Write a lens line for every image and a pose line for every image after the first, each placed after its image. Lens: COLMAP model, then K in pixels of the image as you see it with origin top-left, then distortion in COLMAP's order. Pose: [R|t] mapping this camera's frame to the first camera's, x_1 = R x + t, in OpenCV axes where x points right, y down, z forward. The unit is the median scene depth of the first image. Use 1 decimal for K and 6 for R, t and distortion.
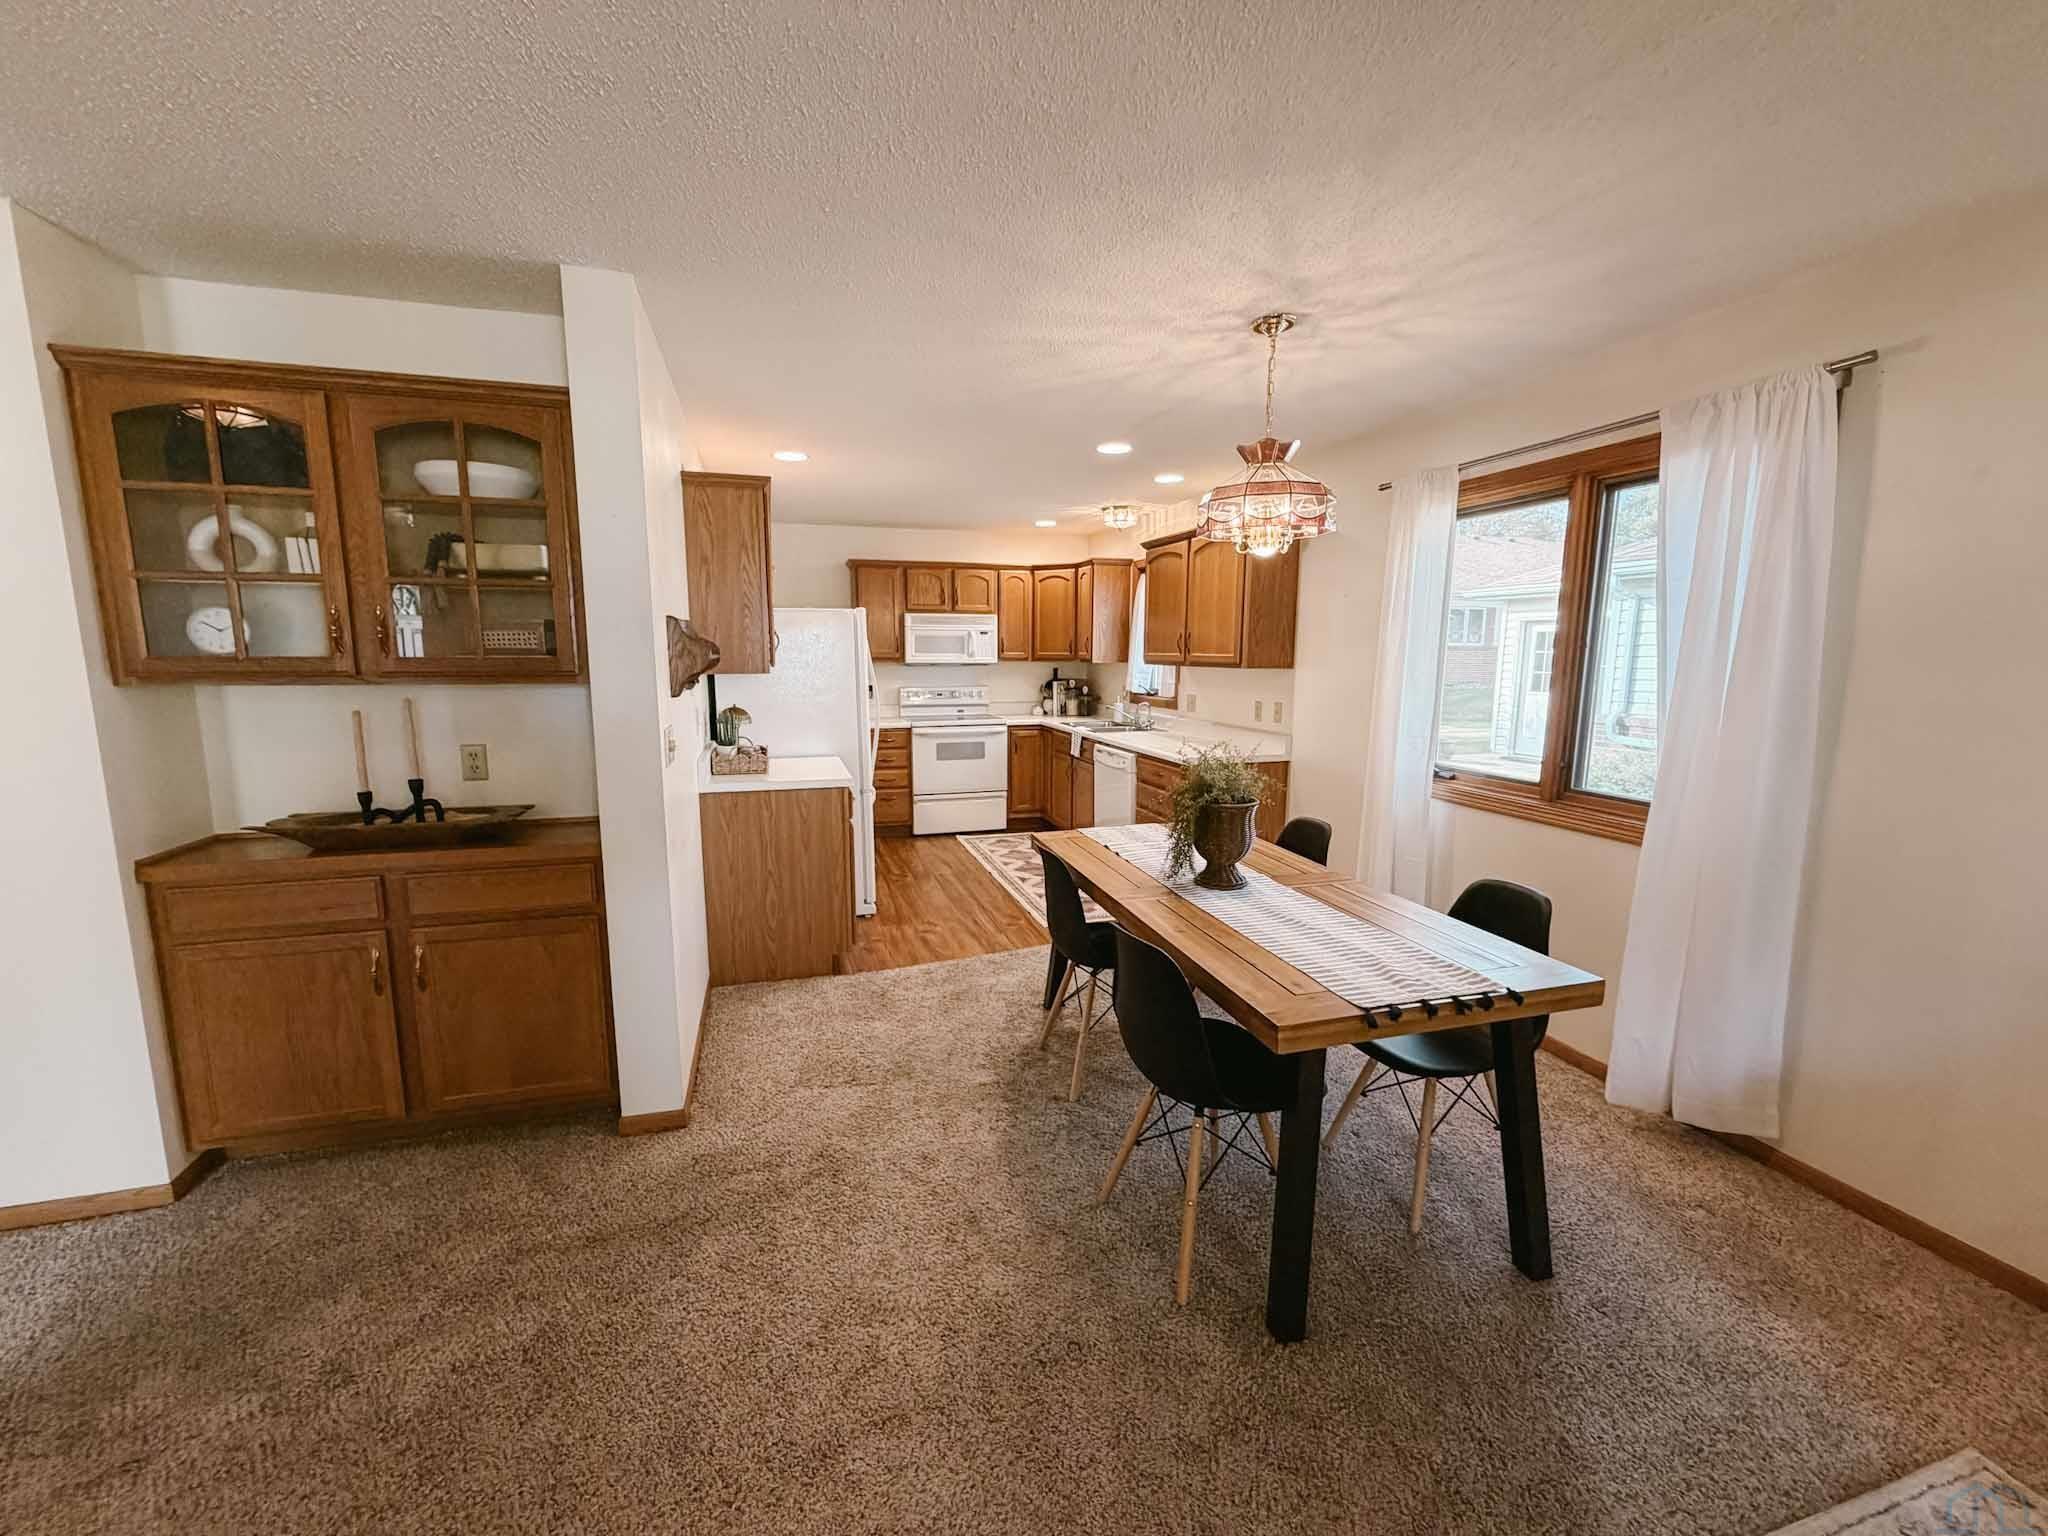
lens RADIAL K [[817.8, 0, 1024.0], [0, 817.8, 768.0], [0, 0, 1]] dist [-0.000789, 0.000060]
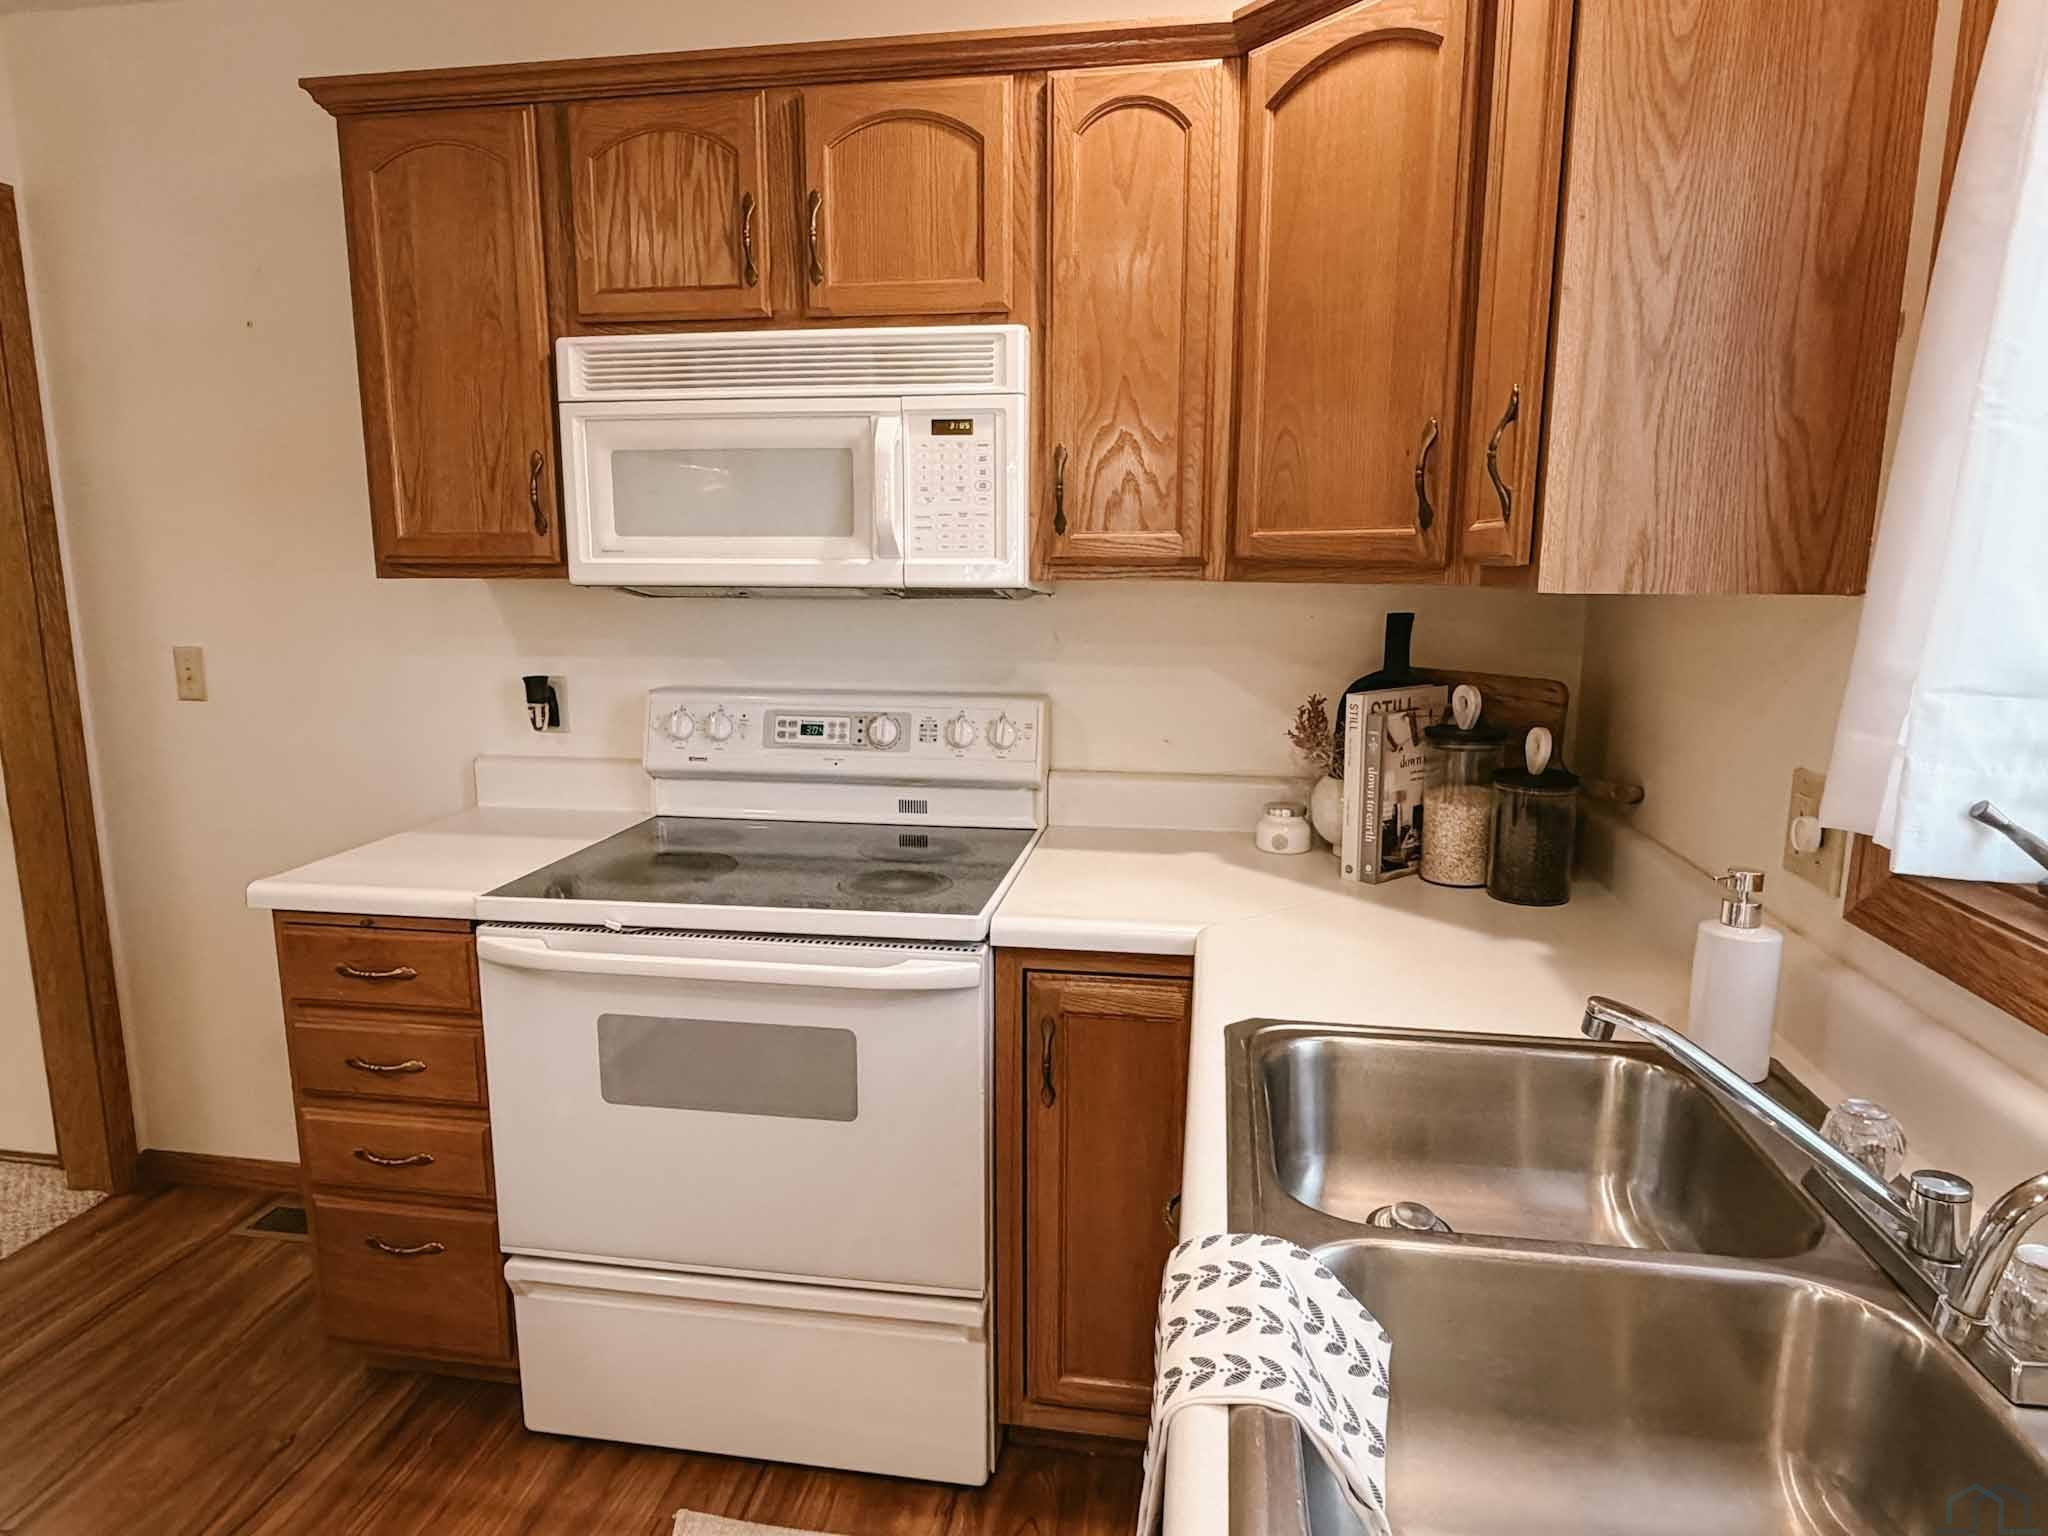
lens RADIAL K [[1215.7, 0, 1024.0], [0, 1215.7, 768.0], [0, 0, 1]] dist [0.000728, 0.000128]
pose [[0.899247, 0.074536, -0.431045, 0.186090], [-0.061482, 0.997131, 0.044159, -0.202248], [0.433099, -0.013209, 0.901249, 1.522895]]
